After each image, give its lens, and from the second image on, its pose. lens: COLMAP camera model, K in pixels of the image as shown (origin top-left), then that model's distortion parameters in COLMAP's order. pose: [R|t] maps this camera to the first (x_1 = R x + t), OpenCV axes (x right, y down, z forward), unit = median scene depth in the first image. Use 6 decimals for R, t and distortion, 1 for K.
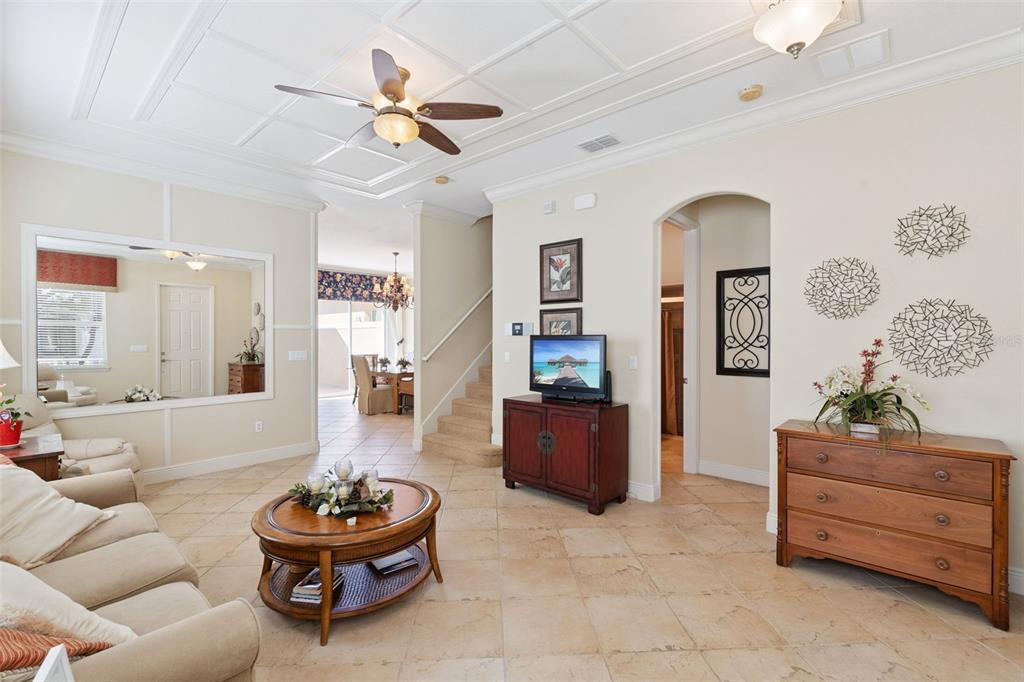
lens RADIAL K [[500.4, 0, 504.2], [0, 500.4, 340.4], [0, 0, 1]] dist [-0.019353, -0.000154]
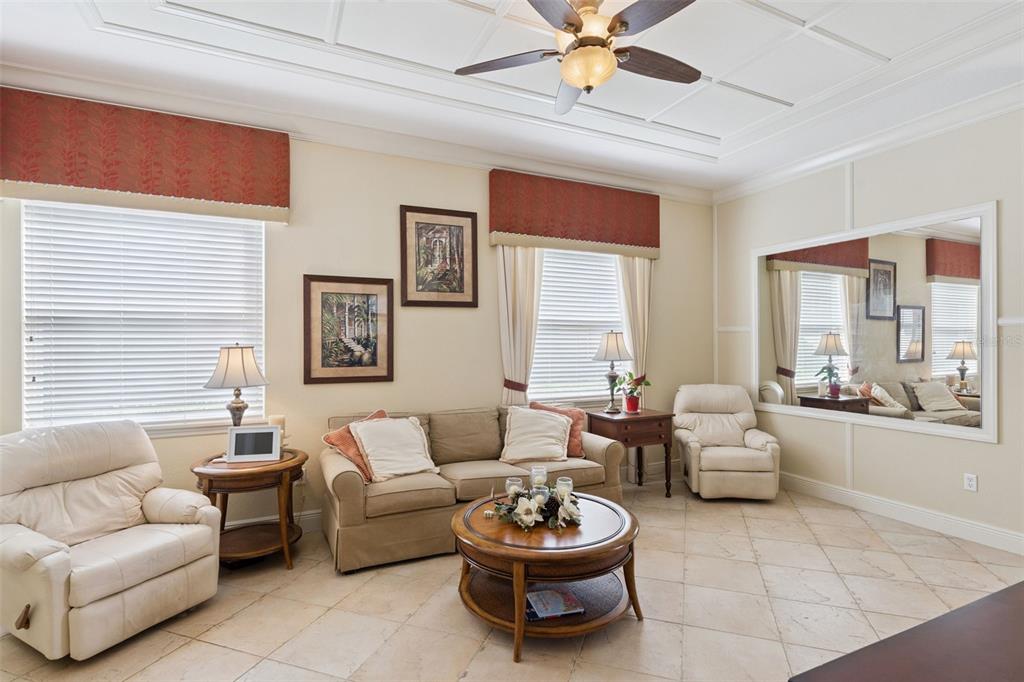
lens RADIAL K [[500.4, 0, 504.2], [0, 500.4, 340.4], [0, 0, 1]] dist [-0.019353, -0.000154]
pose [[-0.436068, 0.001237, -0.899913, 0.420826], [-0.004607, 0.999983, 0.003607, -0.005077], [0.899902, 0.005718, -0.436055, 0.988383]]
